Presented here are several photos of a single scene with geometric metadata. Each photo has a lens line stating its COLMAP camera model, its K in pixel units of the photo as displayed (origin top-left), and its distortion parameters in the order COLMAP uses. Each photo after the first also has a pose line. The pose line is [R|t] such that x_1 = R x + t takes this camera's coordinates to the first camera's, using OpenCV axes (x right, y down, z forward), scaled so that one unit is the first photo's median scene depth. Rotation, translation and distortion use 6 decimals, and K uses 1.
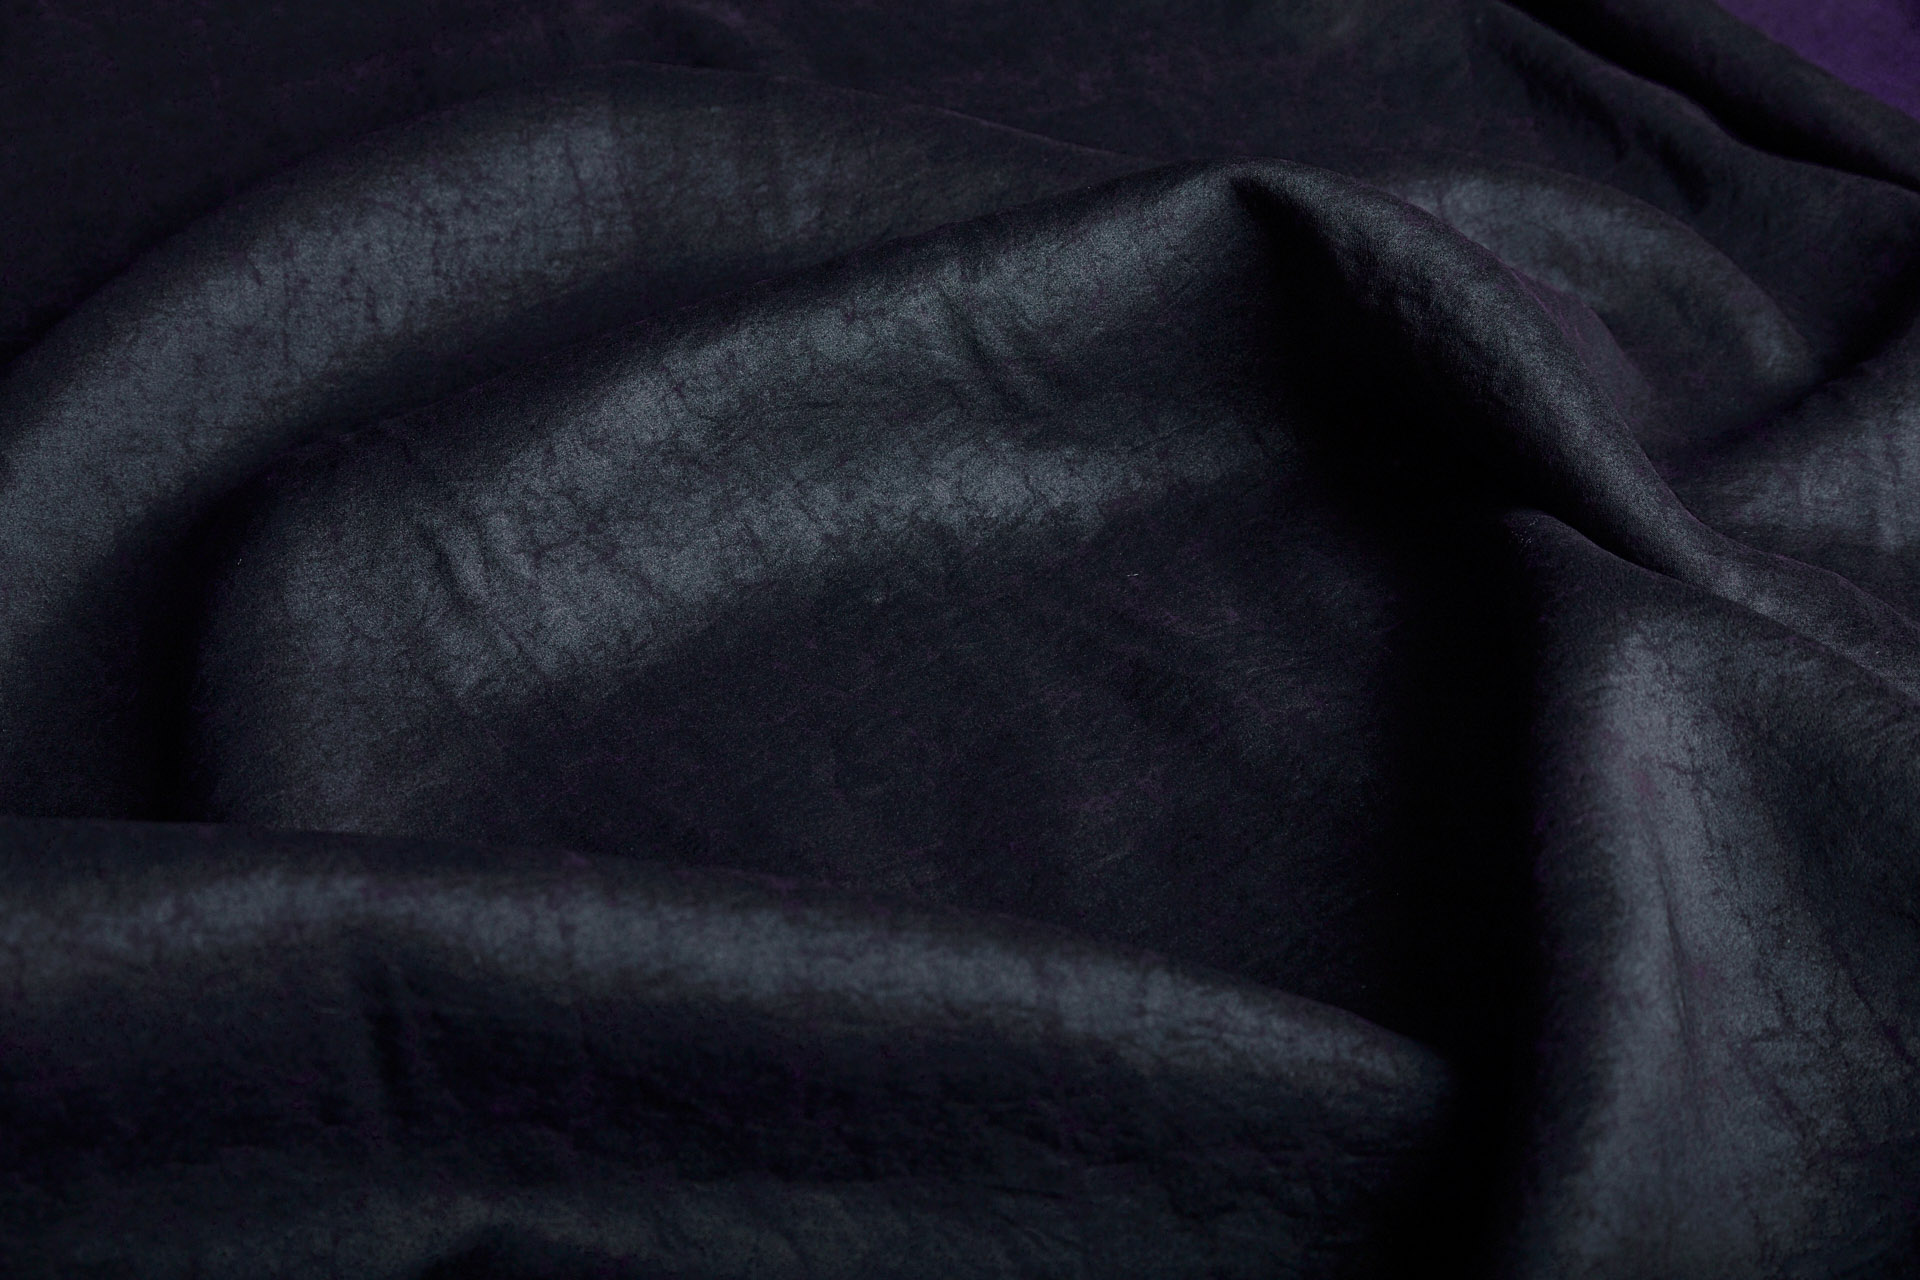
lens RADIAL K [[2625.9, 0, 961.7], [0, 2625.9, 646.2], [0, 0, 1]] dist [-0.081337, 0.000000]
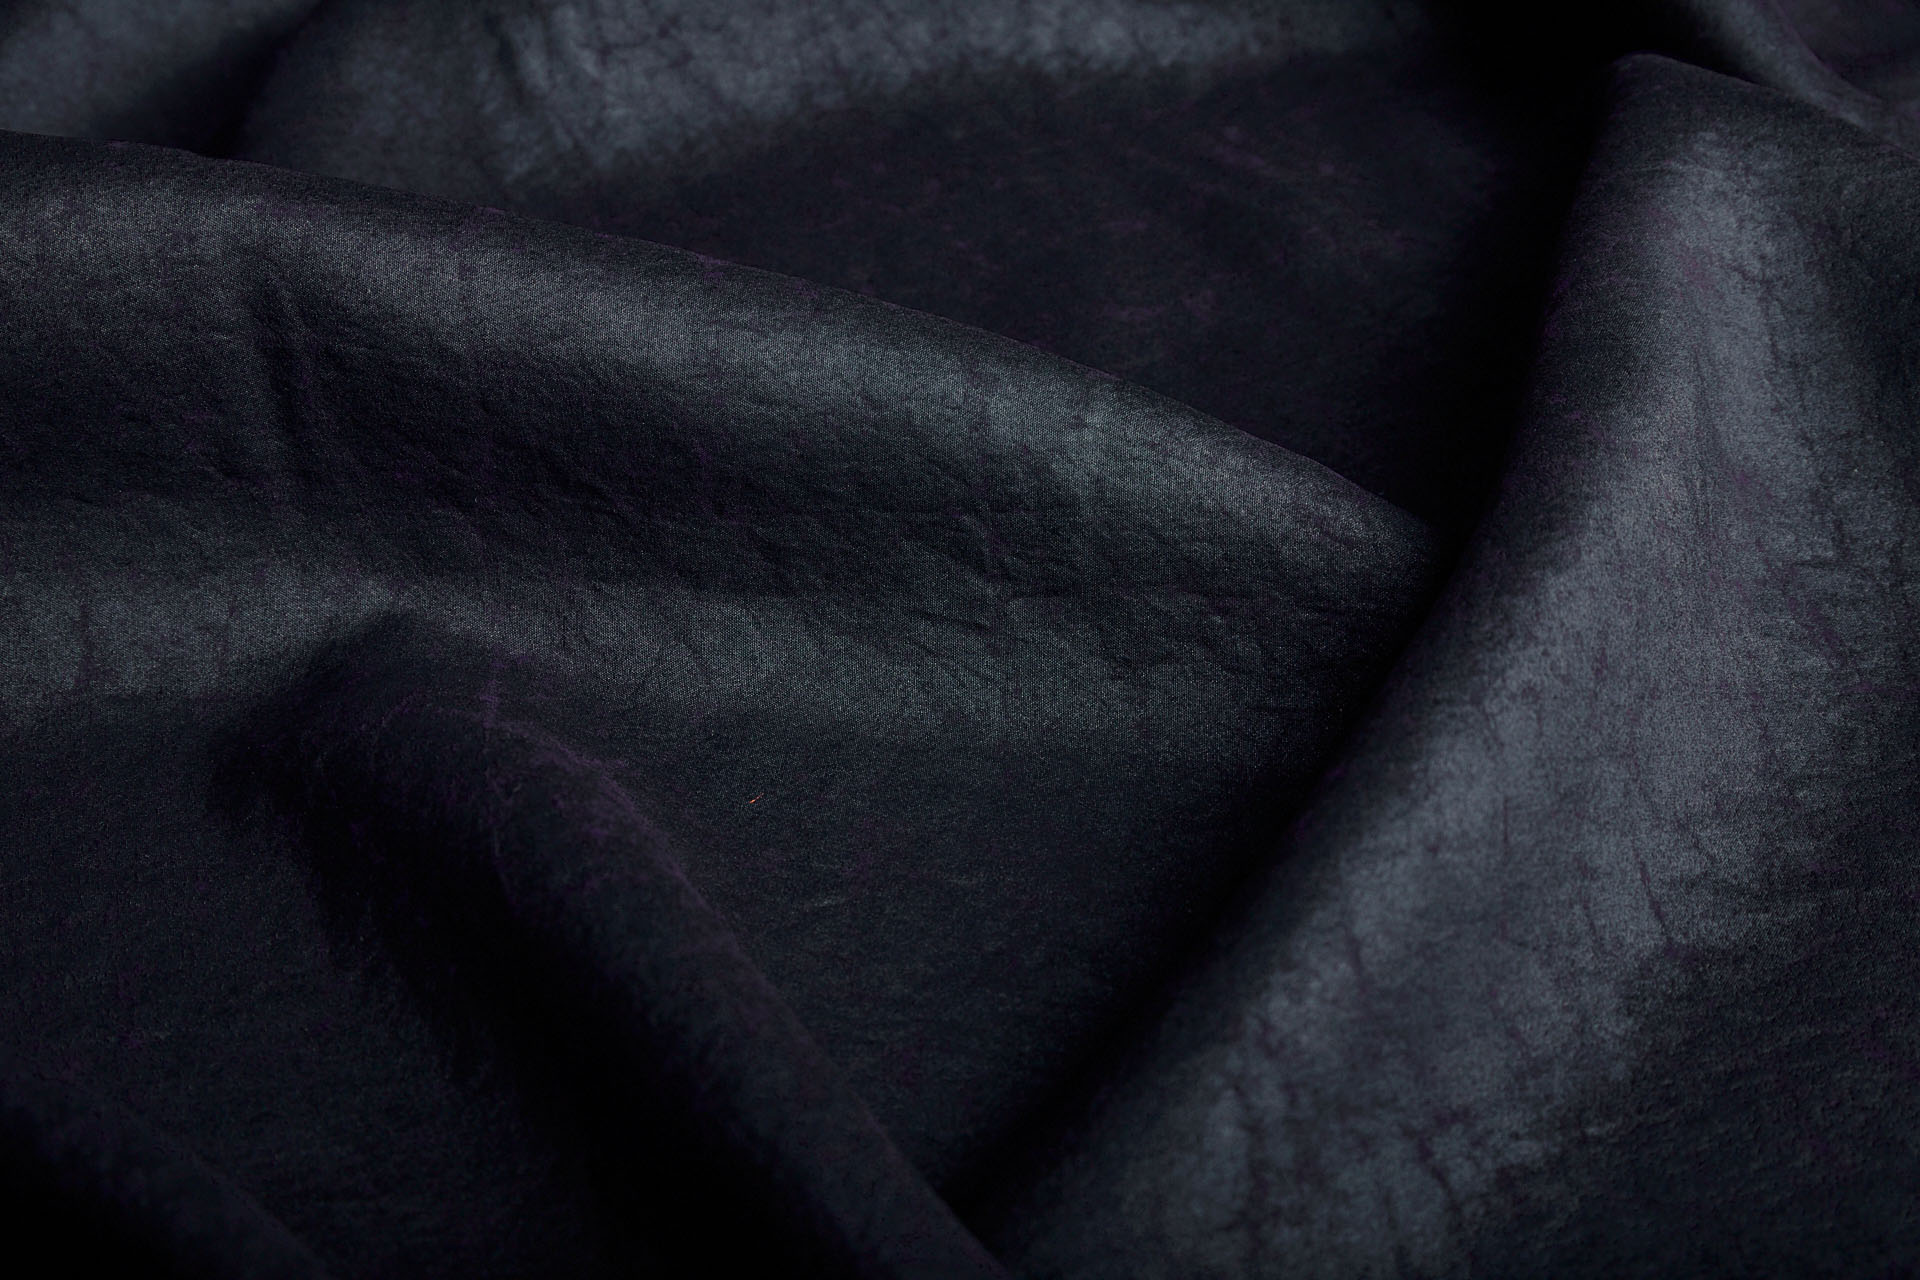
lens RADIAL K [[2625.9, 0, 999.8], [0, 2625.9, 531.3], [0, 0, 1]] dist [-0.081337, 0.000000]
pose [[0.987599, 0.076611, -0.137037, 0.130238], [-0.080419, 0.996508, -0.022461, 0.152776], [0.134837, 0.033203, 0.990311, 0.065484]]
